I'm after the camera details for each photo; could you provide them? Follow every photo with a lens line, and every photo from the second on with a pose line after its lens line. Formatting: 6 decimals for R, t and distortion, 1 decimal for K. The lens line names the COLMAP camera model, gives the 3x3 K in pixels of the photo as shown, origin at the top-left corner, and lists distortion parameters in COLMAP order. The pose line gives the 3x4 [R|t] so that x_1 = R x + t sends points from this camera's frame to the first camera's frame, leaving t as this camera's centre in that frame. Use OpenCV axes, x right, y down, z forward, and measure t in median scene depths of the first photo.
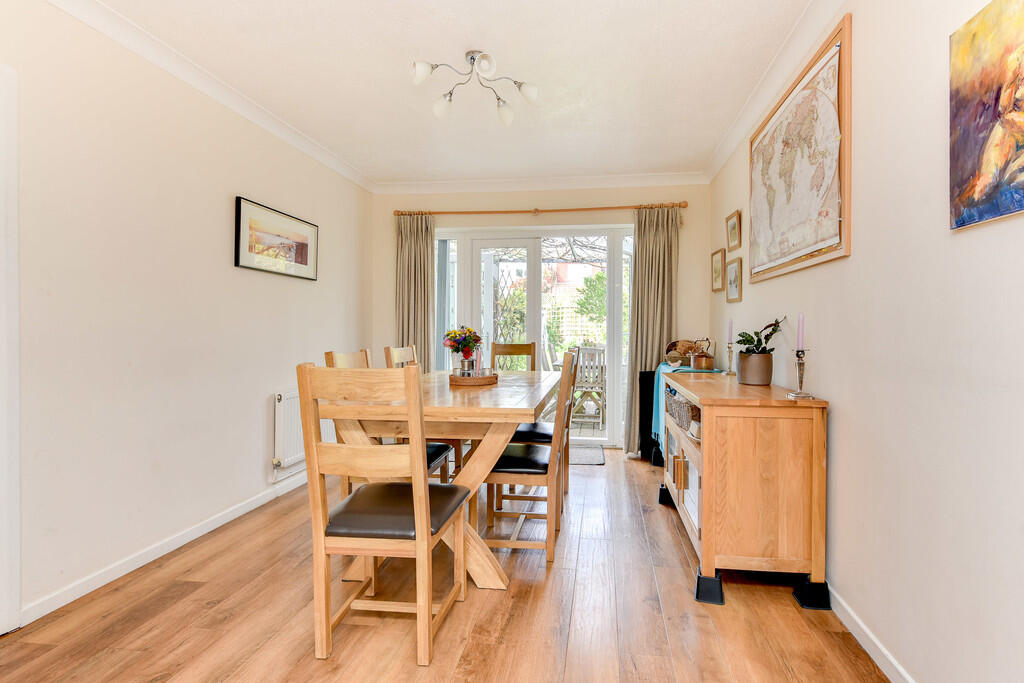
lens RADIAL K [[482.9, 0, 550.2], [0, 482.9, 335.3], [0, 0, 1]] dist [0.001309, -0.000127]
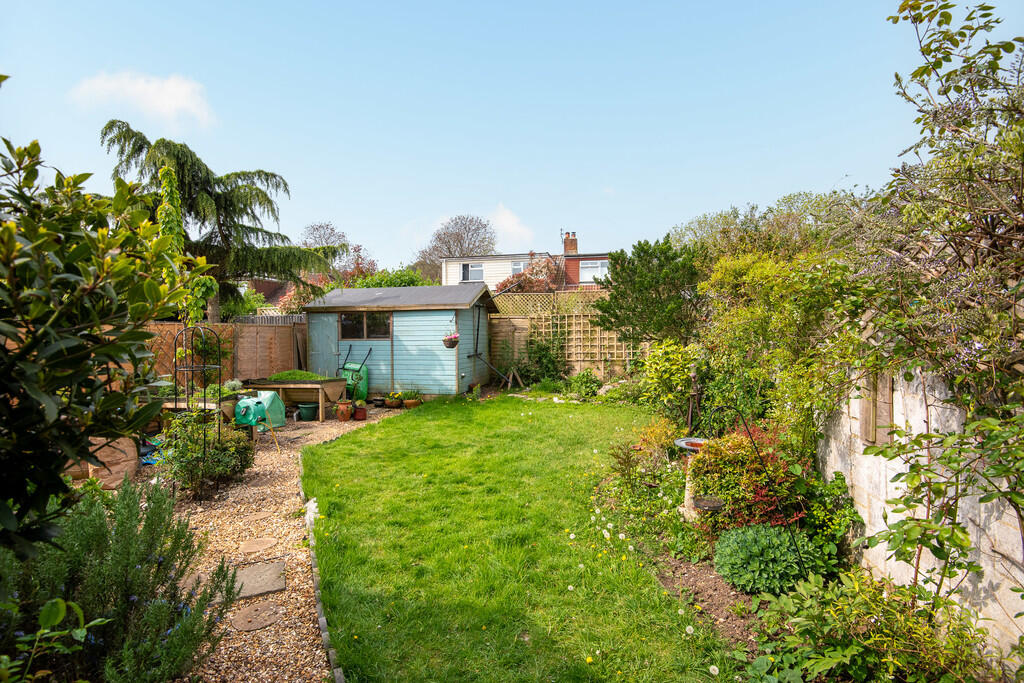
lens RADIAL K [[472.2, 0, 494.2], [0, 472.2, 334.7], [0, 0, 1]] dist [0.004709, -0.006175]
pose [[0.989152, -0.005568, -0.146788, 0.199640], [0.002722, 0.999805, -0.019582, -0.234481], [0.146869, 0.018970, 0.988974, 4.220355]]
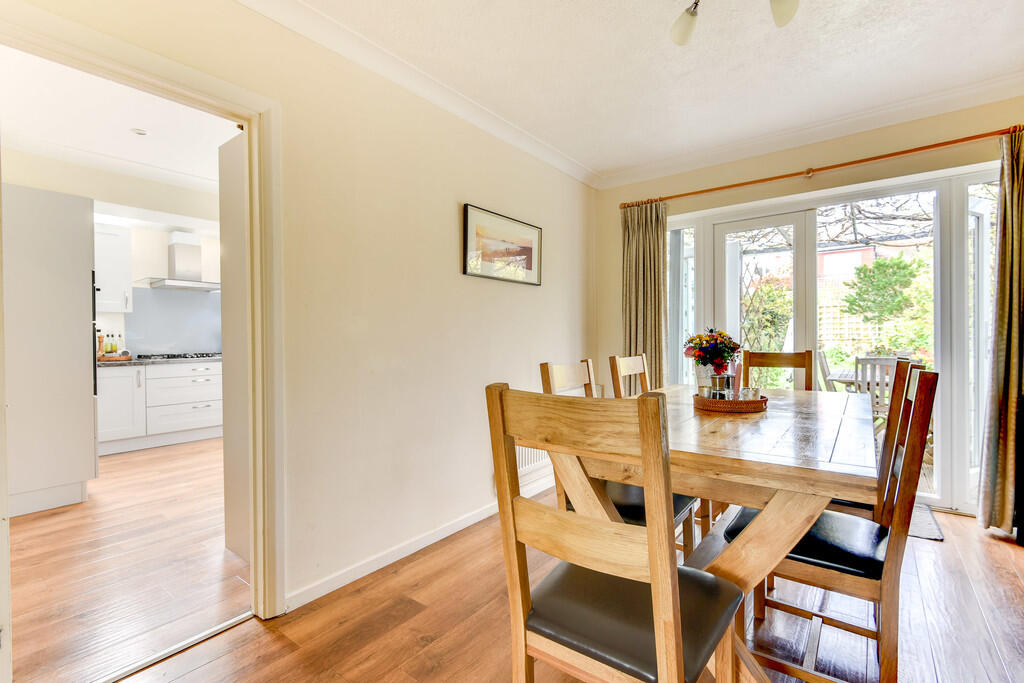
lens RADIAL K [[470.5, 0, 500.3], [0, 470.5, 342.2], [0, 0, 1]] dist [0.001314, 0.000134]
pose [[0.844604, -0.006763, -0.535349, -0.076103], [0.007545, 0.999971, -0.000730, -0.001668], [0.535339, -0.003423, 0.844630, 0.241675]]
